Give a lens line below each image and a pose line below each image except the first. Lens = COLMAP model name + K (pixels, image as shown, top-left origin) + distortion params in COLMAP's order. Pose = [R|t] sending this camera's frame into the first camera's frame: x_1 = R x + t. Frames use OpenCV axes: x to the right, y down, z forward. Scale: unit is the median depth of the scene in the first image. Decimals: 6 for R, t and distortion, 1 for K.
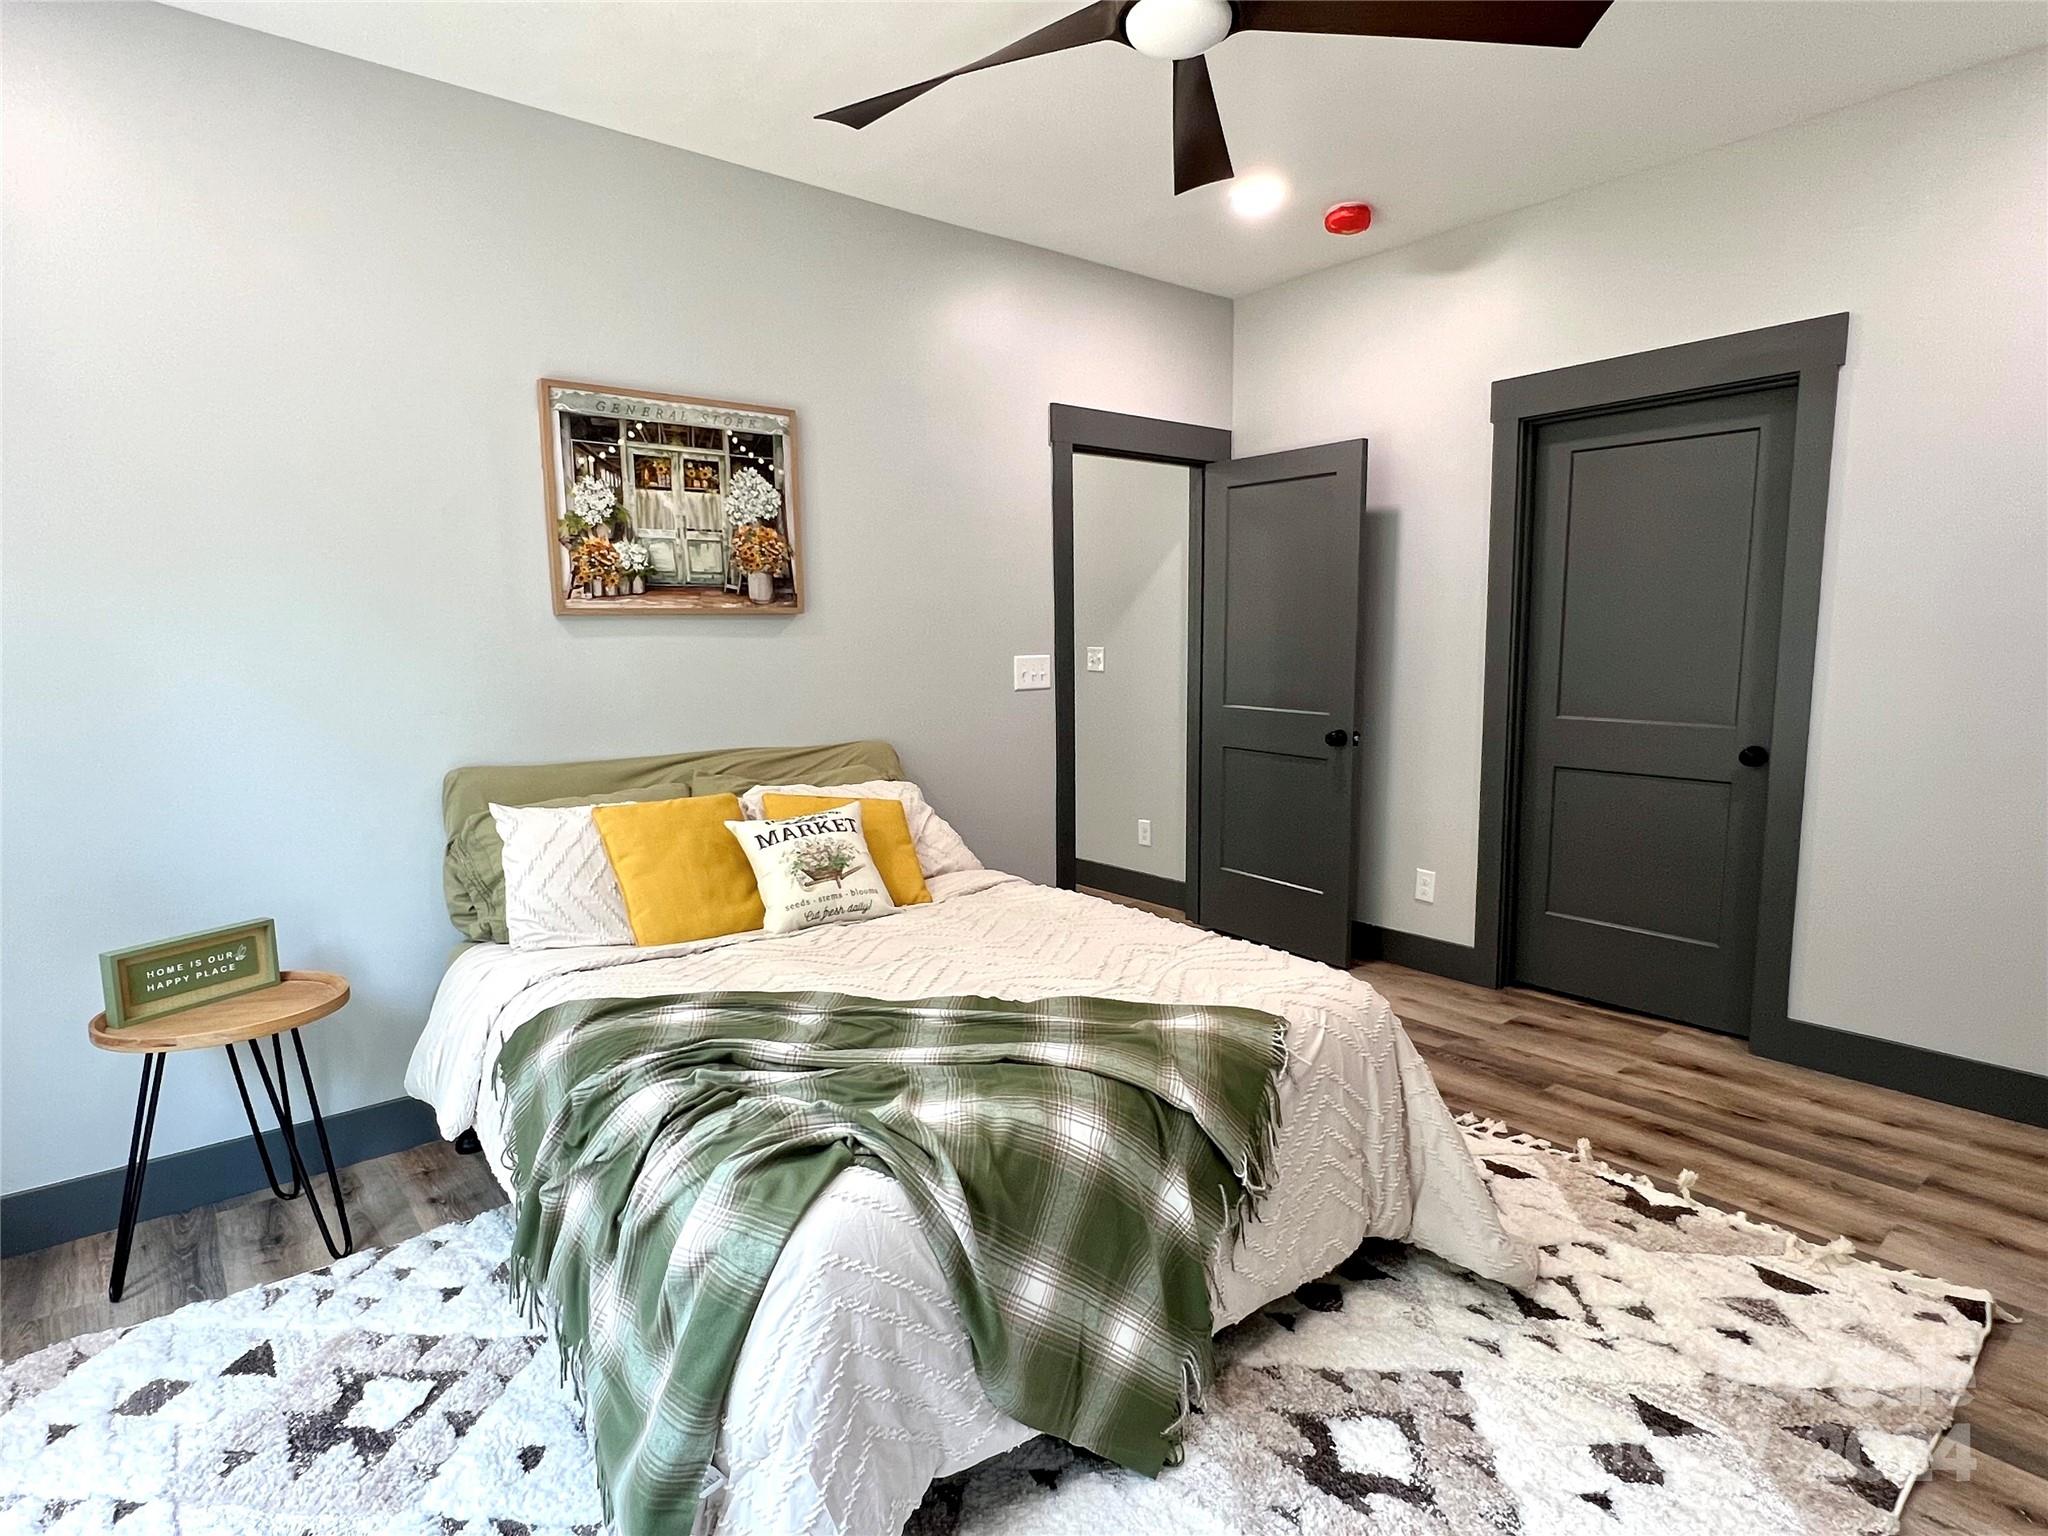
lens RADIAL K [[1134.3, 0, 1019.8], [0, 1134.3, 754.2], [0, 0, 1]] dist [0.006832, 0.004288]
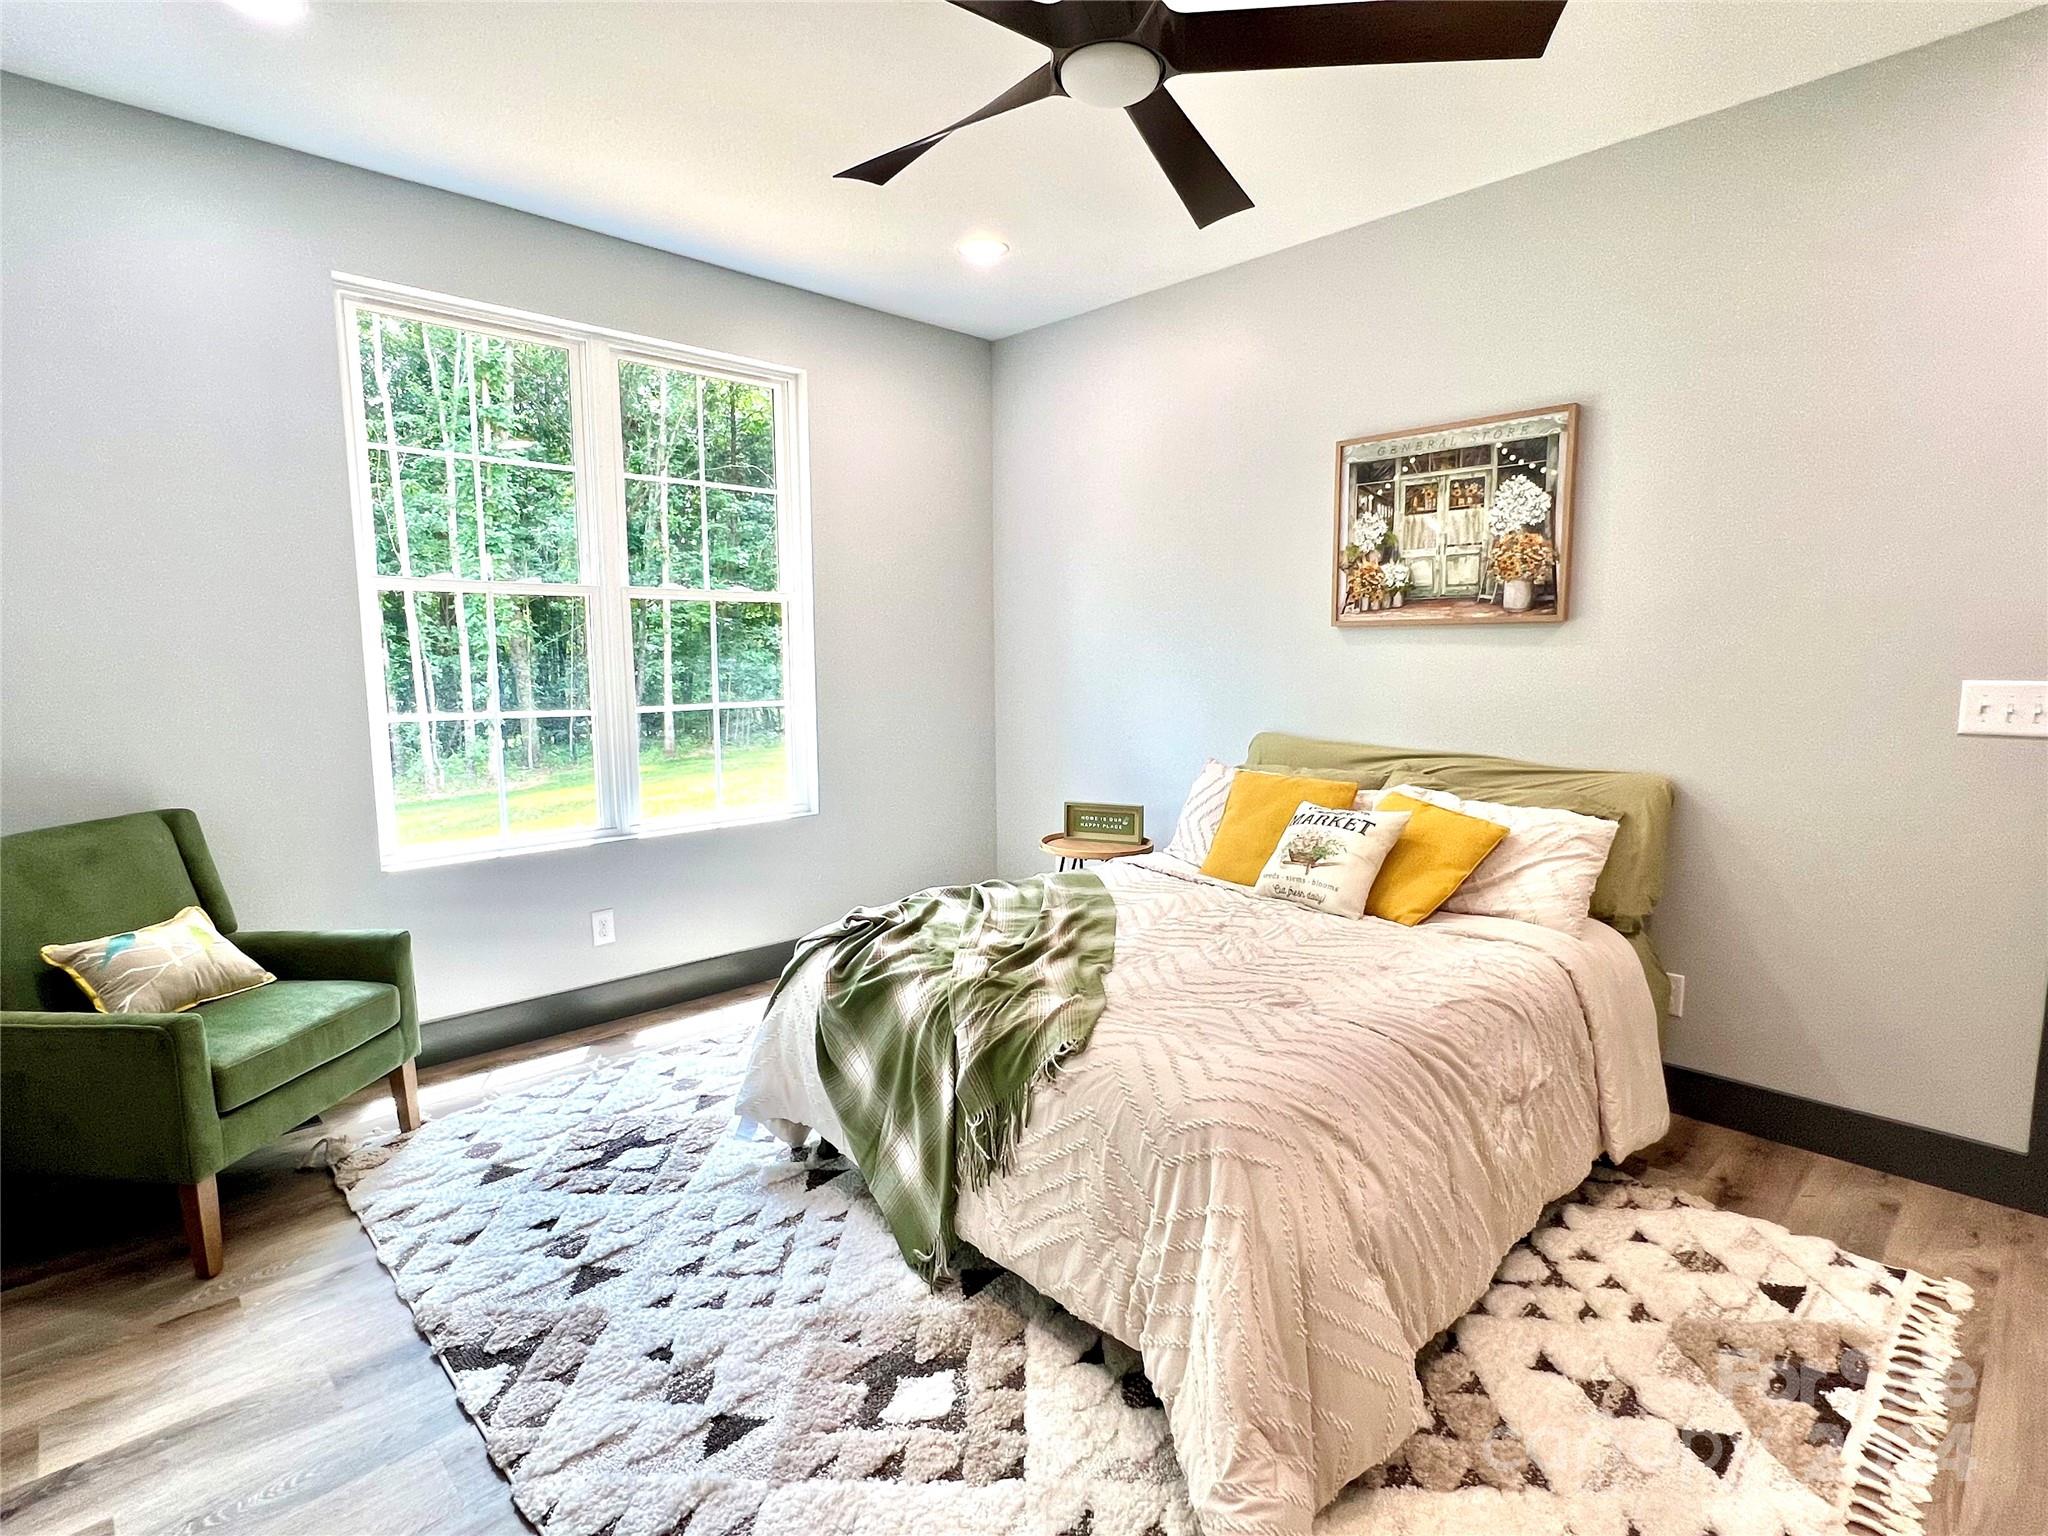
lens RADIAL K [[1023.1, 0, 1024.6], [0, 1023.1, 777.4], [0, 0, 1]] dist [-0.019531, 0.000810]
pose [[0.063164, 0.138875, -0.988294, 0.682057], [-0.101058, 0.986071, 0.132104, -0.068017], [0.992873, 0.091531, 0.076319, 0.549689]]
